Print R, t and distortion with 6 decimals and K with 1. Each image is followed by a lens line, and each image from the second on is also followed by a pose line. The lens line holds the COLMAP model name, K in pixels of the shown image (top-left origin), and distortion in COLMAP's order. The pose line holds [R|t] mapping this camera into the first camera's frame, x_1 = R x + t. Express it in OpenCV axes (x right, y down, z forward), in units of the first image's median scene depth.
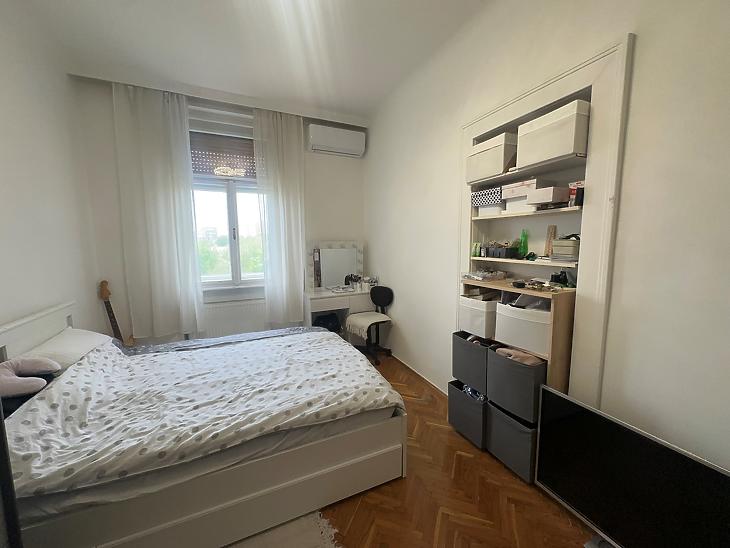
lens RADIAL K [[289.2, 0, 368.6], [0, 289.2, 273.9], [0, 0, 1]] dist [-0.002029, -0.000099]
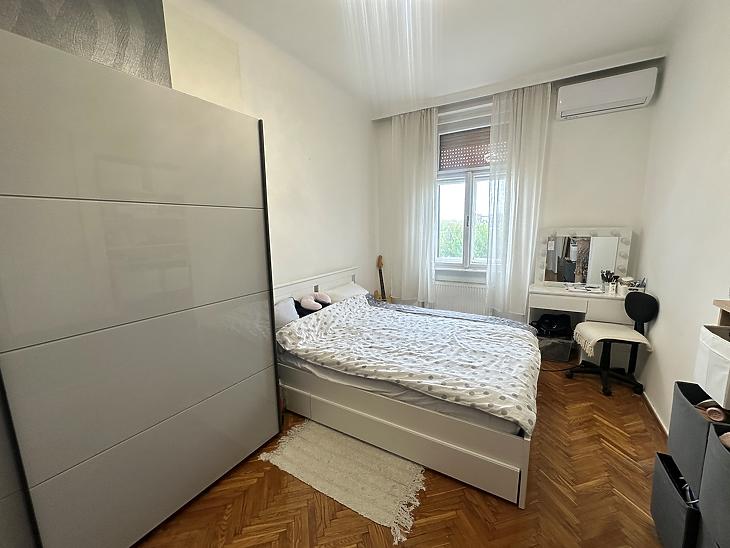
lens RADIAL K [[292.3, 0, 367.0], [0, 292.3, 273.9], [0, 0, 1]] dist [-0.001753, -0.000213]
pose [[0.574786, 0.125465, -0.808628, 0.391726], [-0.078322, 0.992074, 0.098256, -0.033581], [0.814547, 0.006858, 0.580057, 0.094291]]
